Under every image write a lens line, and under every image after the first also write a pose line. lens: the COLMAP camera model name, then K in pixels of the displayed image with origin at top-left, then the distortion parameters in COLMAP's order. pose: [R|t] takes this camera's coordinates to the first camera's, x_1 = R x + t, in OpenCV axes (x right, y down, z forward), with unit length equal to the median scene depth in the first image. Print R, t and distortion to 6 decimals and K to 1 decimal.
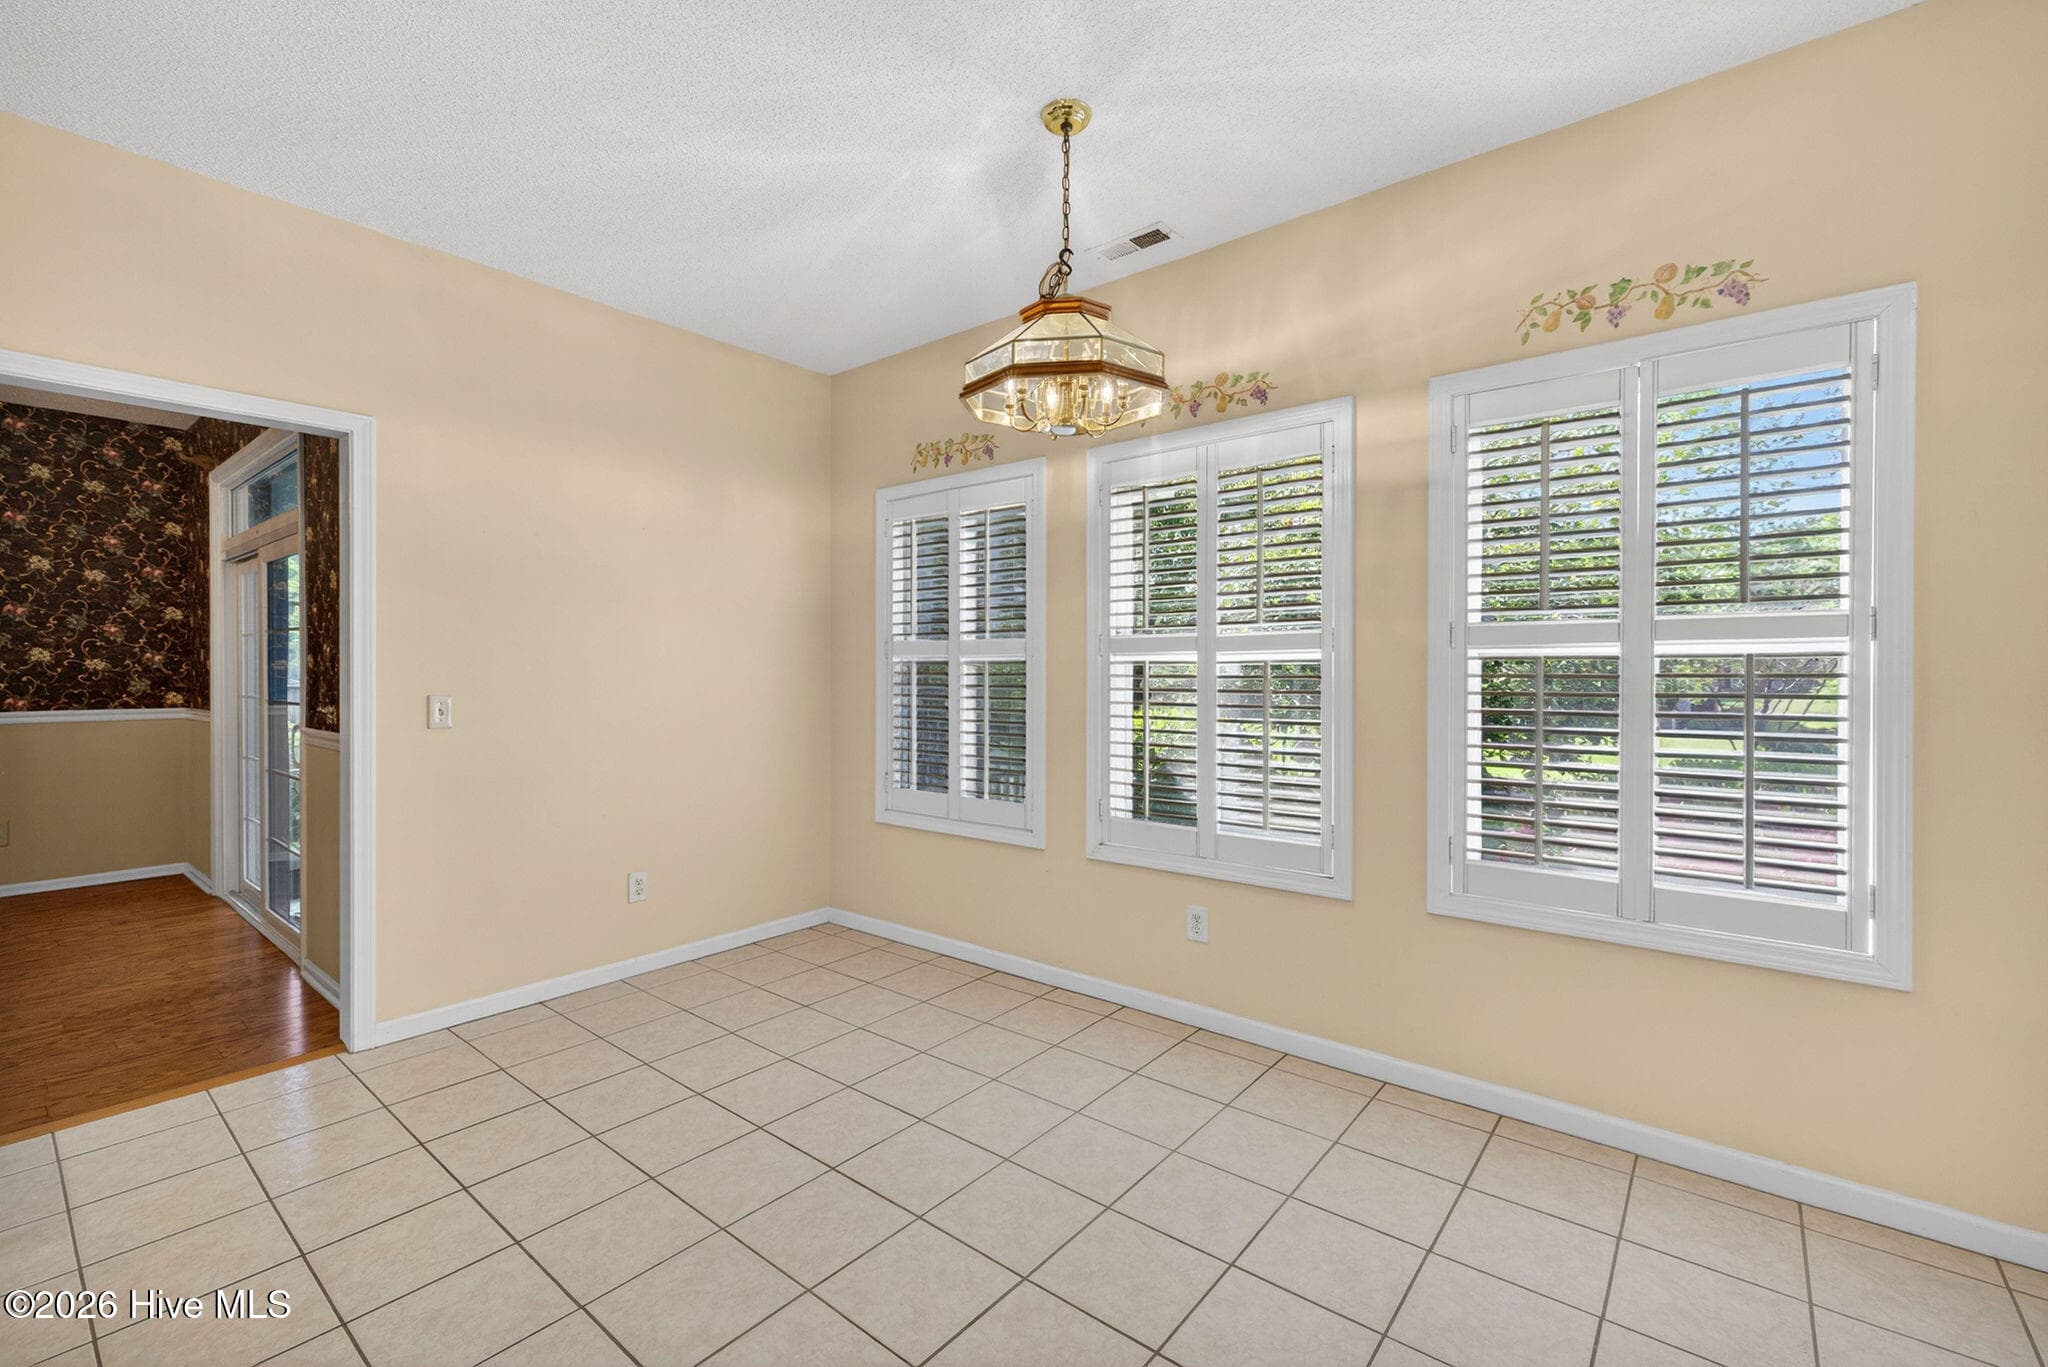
lens RADIAL K [[826.3, 0, 982.5], [0, 826.3, 677.4], [0, 0, 1]] dist [0.008355, -0.000354]
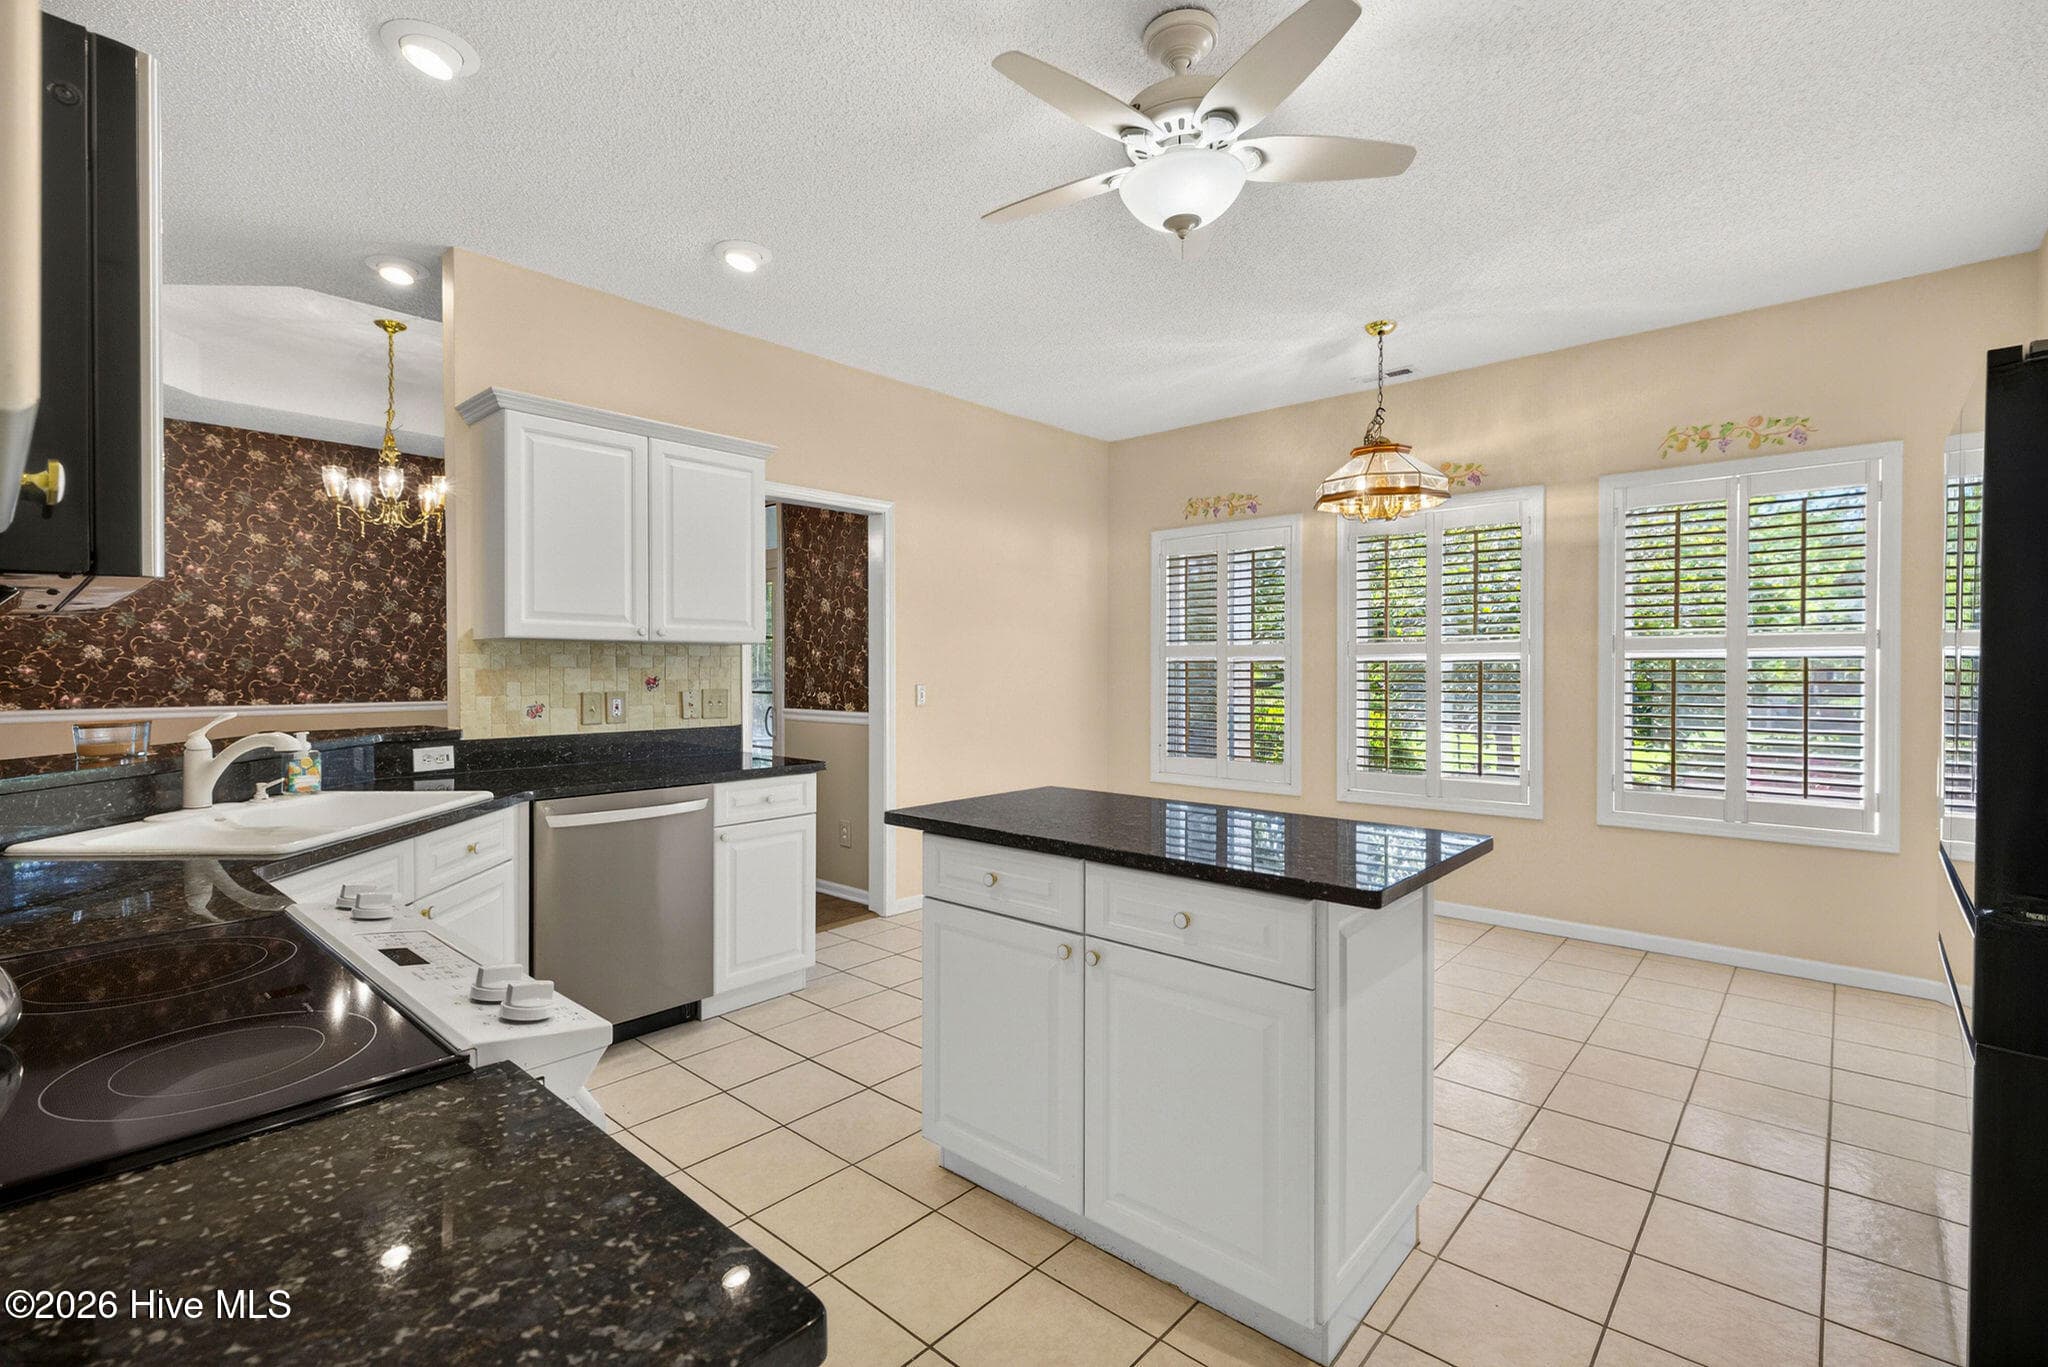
lens RADIAL K [[894.0, 0, 972.5], [0, 894.0, 679.6], [0, 0, 1]] dist [0.000345, 0.000547]
pose [[0.999973, -0.001104, -0.007228, -0.527101], [0.001147, 0.999982, 0.005851, 0.003966], [0.007222, -0.005859, 0.999957, -0.575713]]
